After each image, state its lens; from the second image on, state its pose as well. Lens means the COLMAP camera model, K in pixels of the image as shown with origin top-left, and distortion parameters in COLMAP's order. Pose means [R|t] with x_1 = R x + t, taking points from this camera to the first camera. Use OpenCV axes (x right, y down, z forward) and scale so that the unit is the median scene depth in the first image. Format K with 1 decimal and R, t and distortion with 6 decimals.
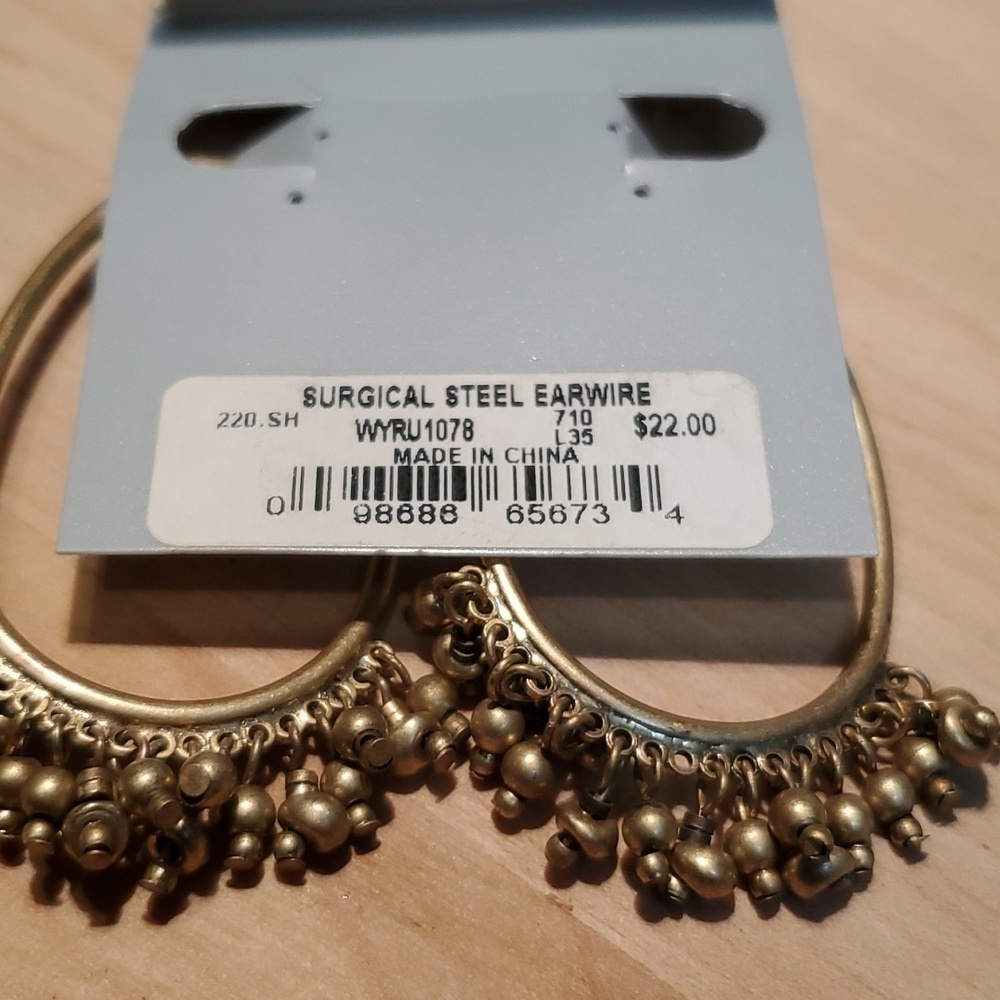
lens RADIAL K [[1825.1, 0, 500.0], [0, 1825.1, 500.0], [0, 0, 1]] dist [0.213736, -1.620290]
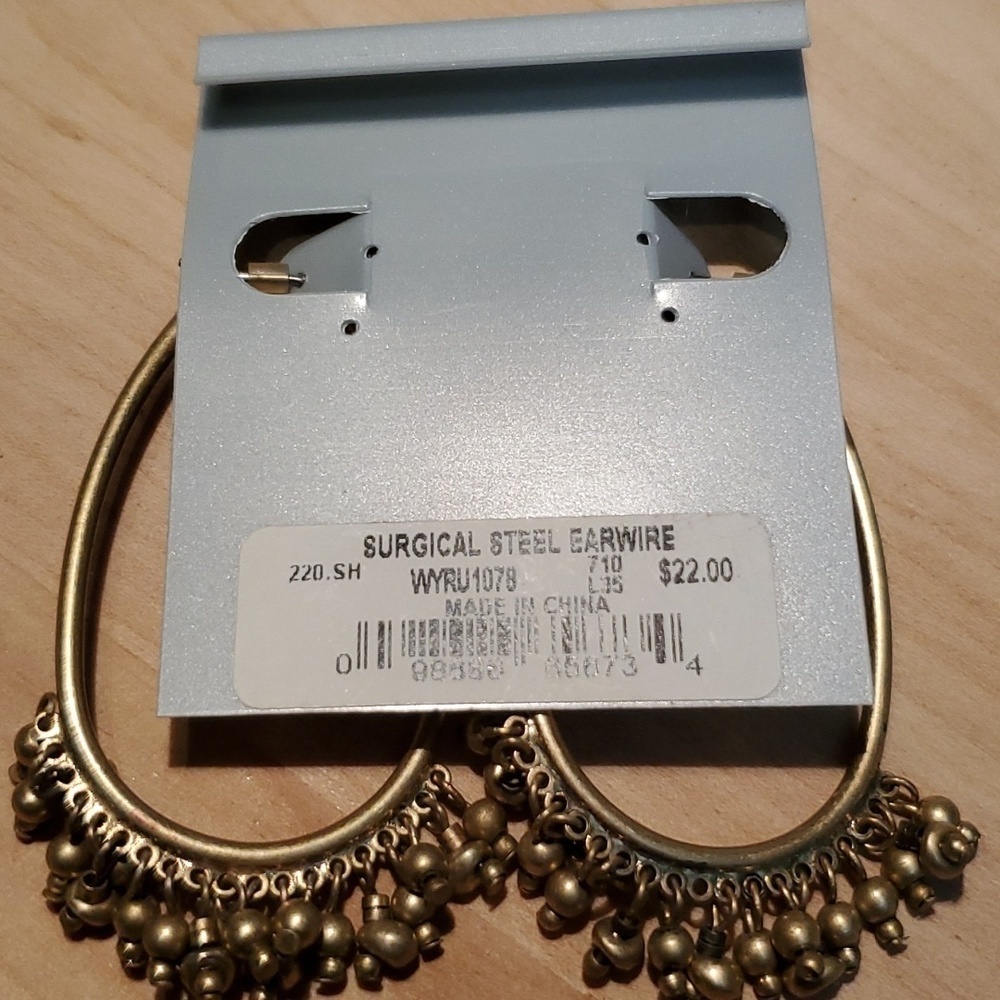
lens RADIAL K [[1825.1, 0, 500.0], [0, 1825.1, 500.0], [0, 0, 1]] dist [0.213736, -1.620290]
pose [[0.999380, -0.013320, -0.032586, 0.013421], [0.020473, 0.972935, 0.230170, -0.357994], [0.028638, -0.230694, 0.972605, -0.084975]]
